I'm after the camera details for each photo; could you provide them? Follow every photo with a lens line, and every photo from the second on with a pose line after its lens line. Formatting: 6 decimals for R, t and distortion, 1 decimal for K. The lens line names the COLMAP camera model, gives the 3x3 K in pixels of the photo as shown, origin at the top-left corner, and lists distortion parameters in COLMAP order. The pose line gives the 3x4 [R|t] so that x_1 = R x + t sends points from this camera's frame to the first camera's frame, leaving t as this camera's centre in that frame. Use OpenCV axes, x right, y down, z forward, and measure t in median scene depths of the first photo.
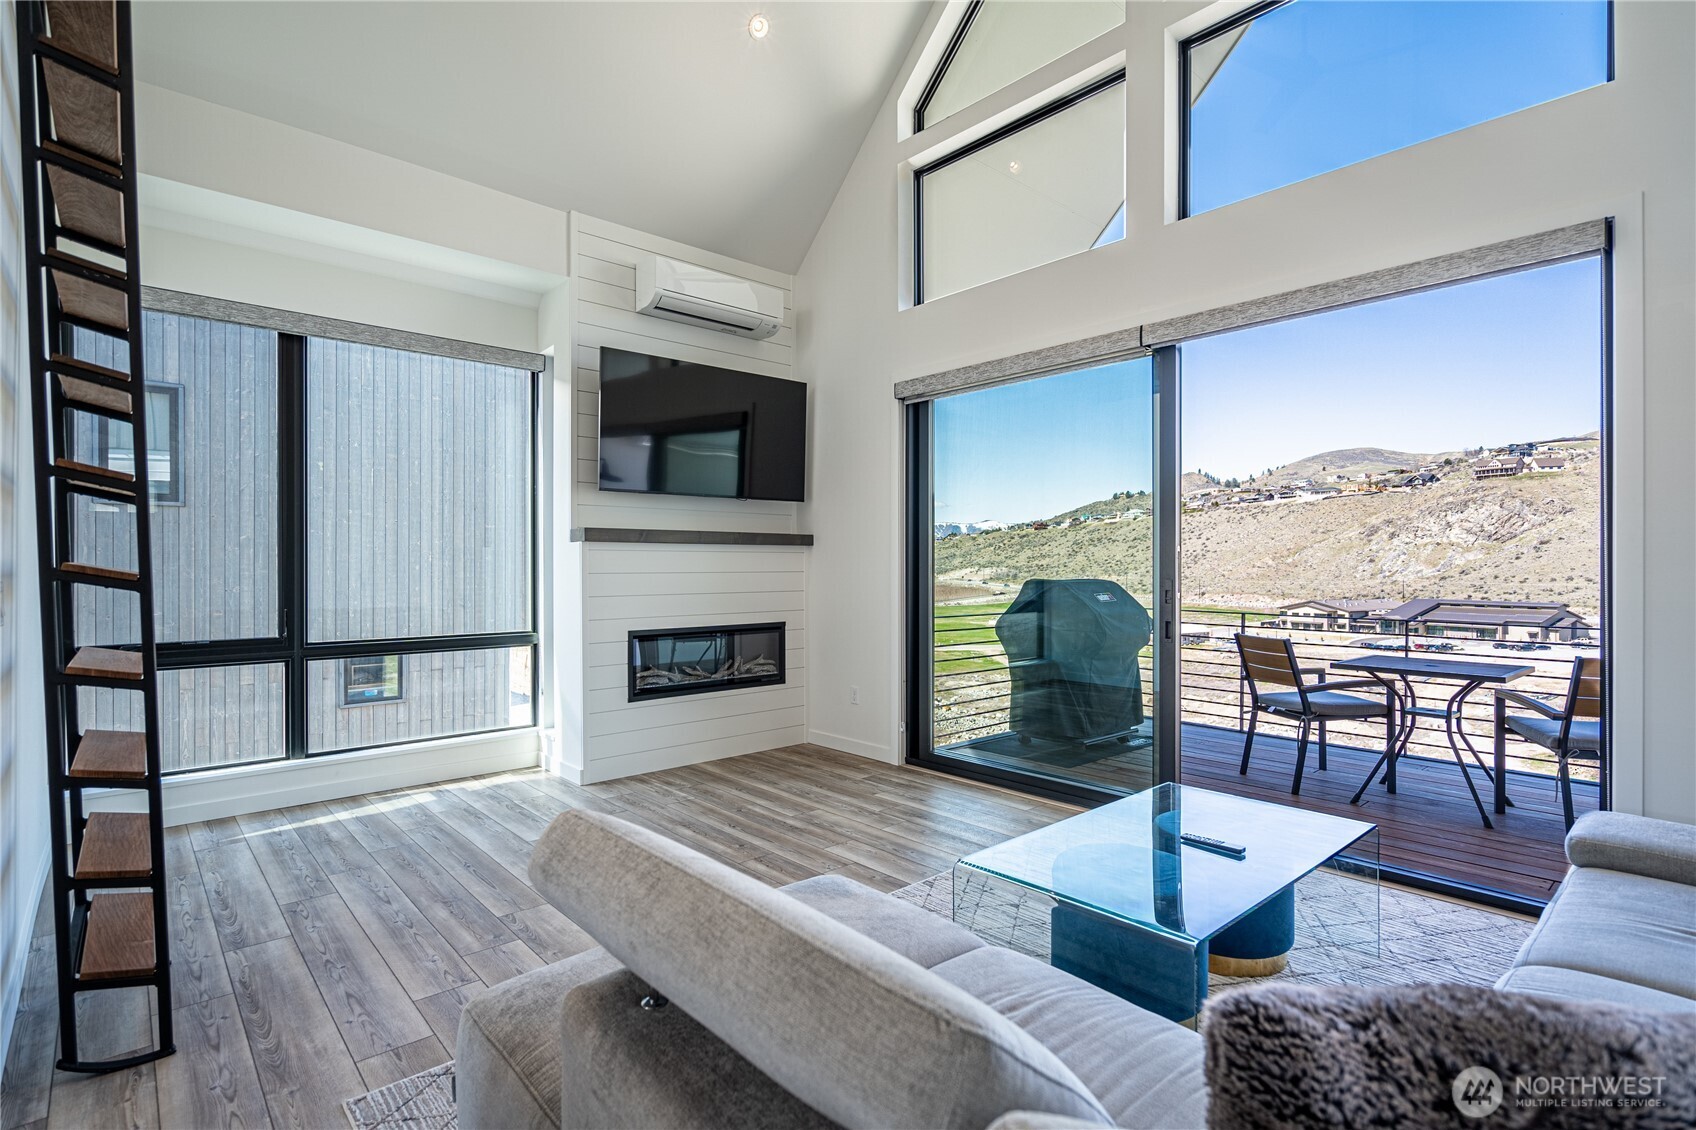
lens RADIAL K [[821.4, 0, 859.0], [0, 821.4, 561.2], [0, 0, 1]] dist [-0.002191, -0.000671]
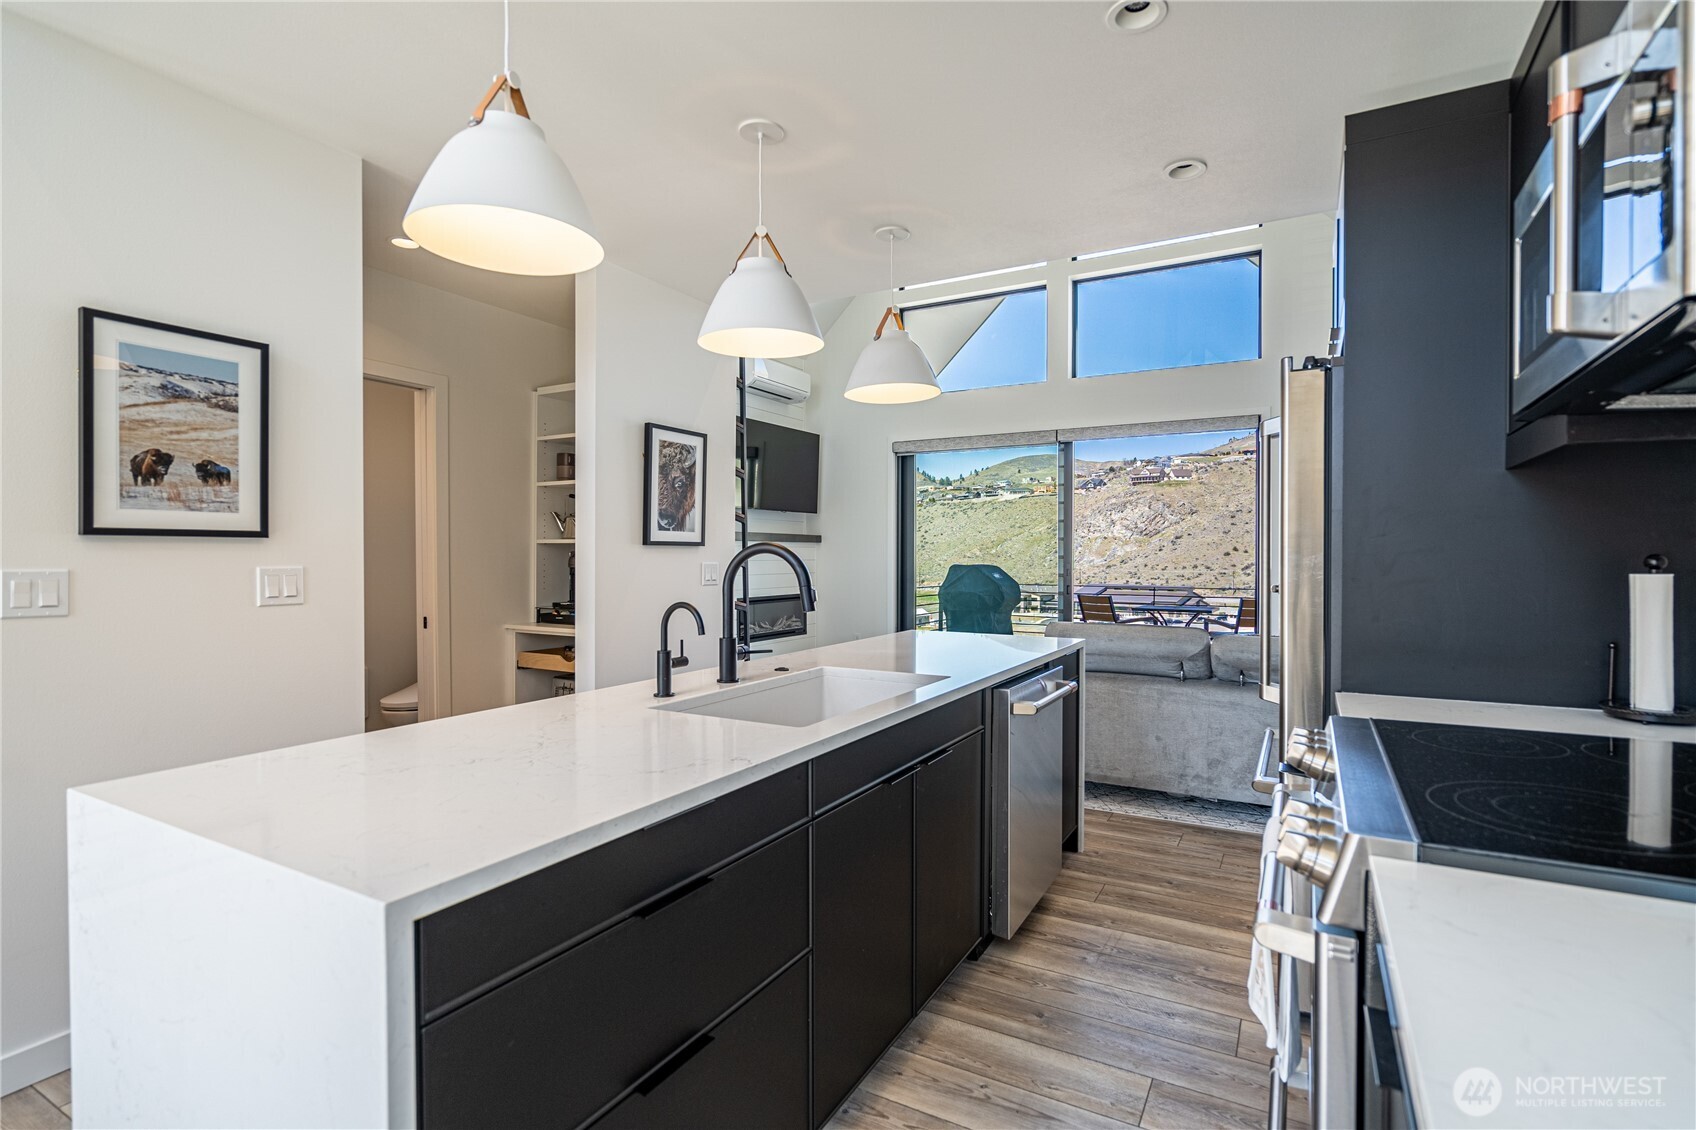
lens RADIAL K [[821.4, 0, 859.0], [0, 821.4, 561.2], [0, 0, 1]] dist [-0.002191, -0.000671]
pose [[0.946617, -0.001111, 0.322359, -0.582723], [-0.002798, 0.999928, 0.011664, -0.003289], [-0.322348, -0.011943, 0.946546, -0.544922]]
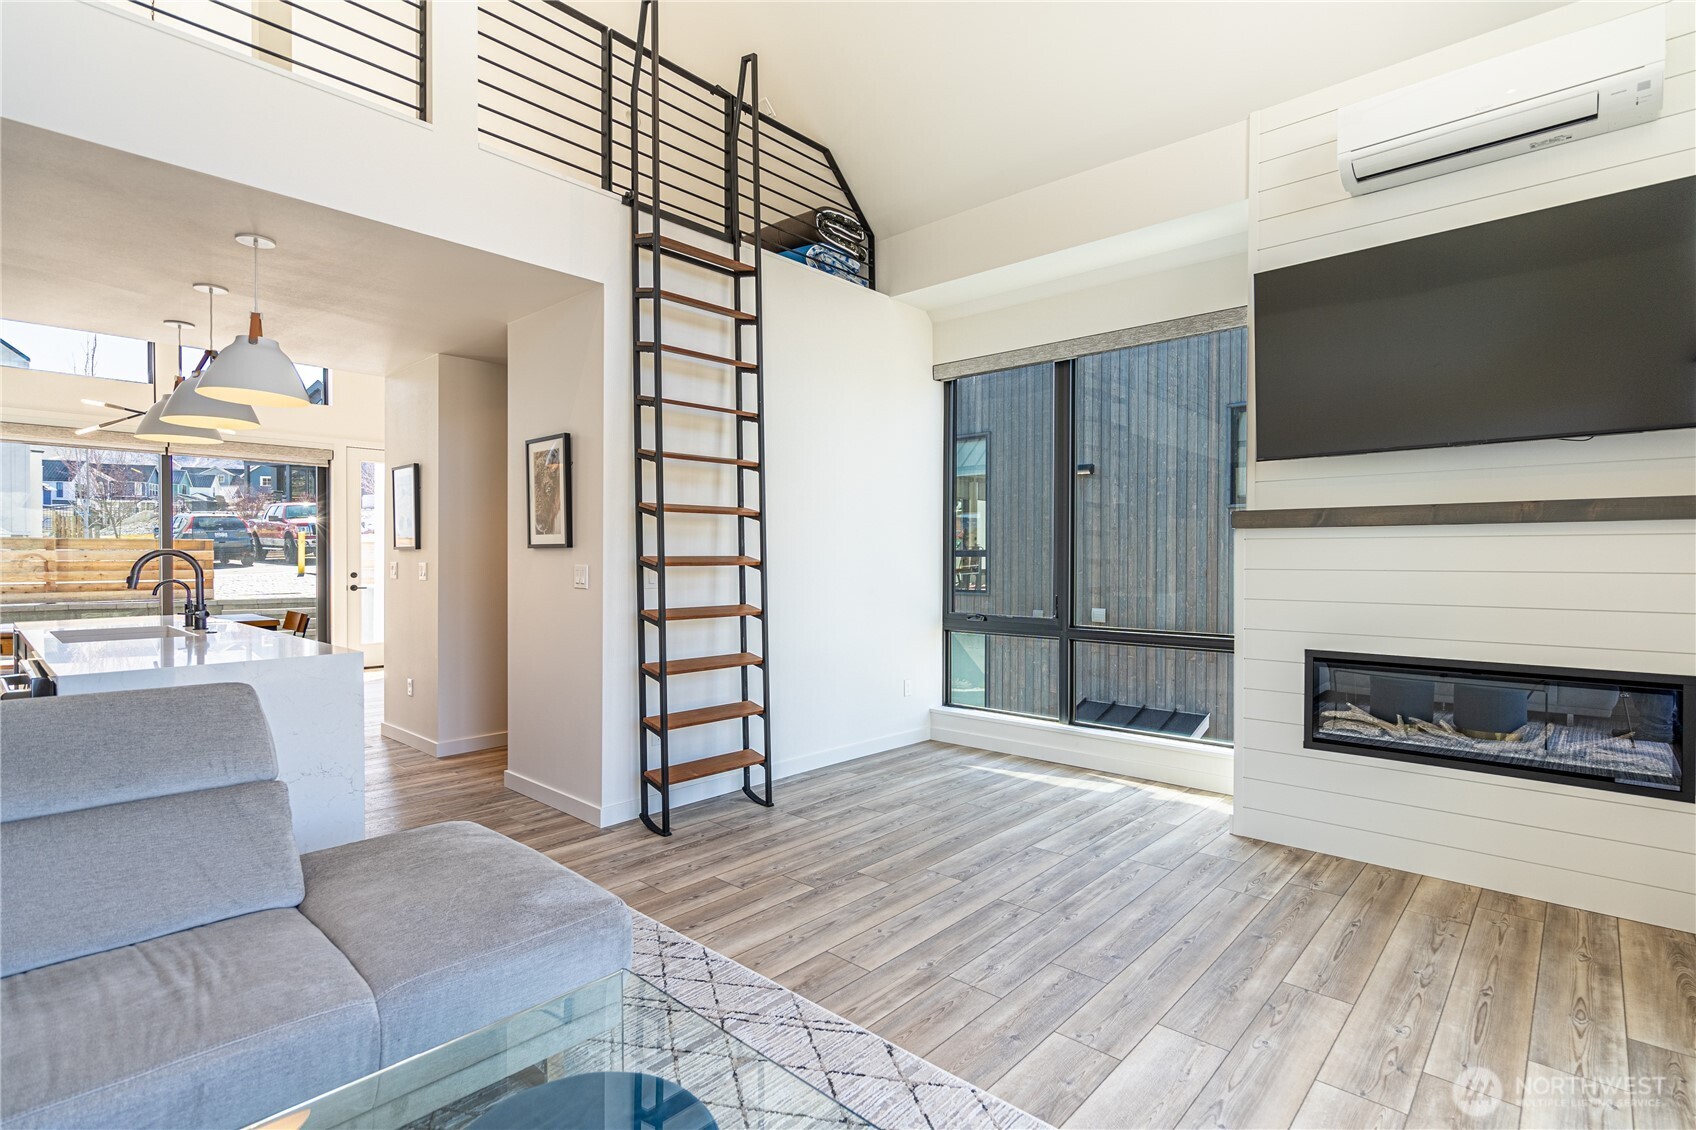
lens RADIAL K [[821.4, 0, 859.0], [0, 821.4, 561.2], [0, 0, 1]] dist [-0.002191, -0.000671]
pose [[0.087951, 0.004863, -0.996113, 0.420481], [0.002966, 0.999982, 0.005144, 0.001891], [0.996120, -0.003407, 0.087935, 0.561543]]
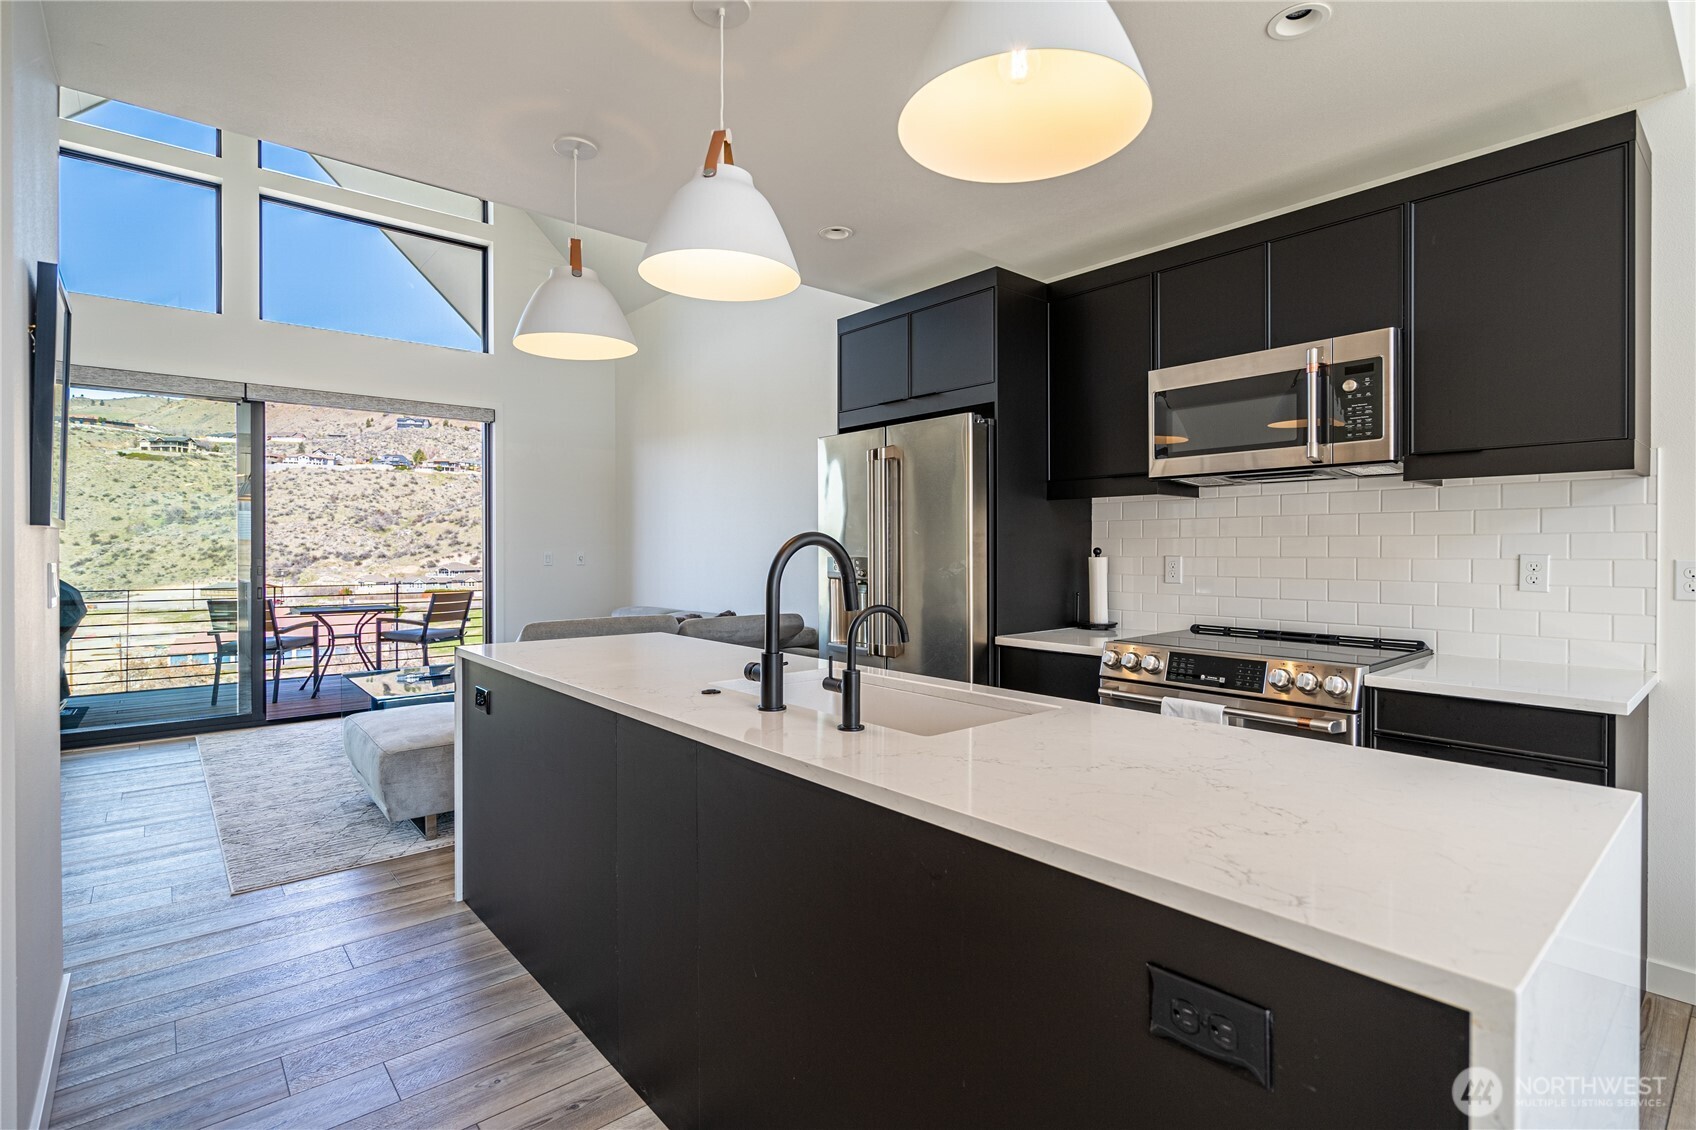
lens RADIAL K [[821.4, 0, 859.0], [0, 821.4, 561.2], [0, 0, 1]] dist [-0.002191, -0.000671]
pose [[0.014657, -0.015280, 0.999776, -0.903151], [-0.003955, 0.999875, 0.015339, -0.001046], [-0.999885, -0.004179, 0.014595, -0.085768]]
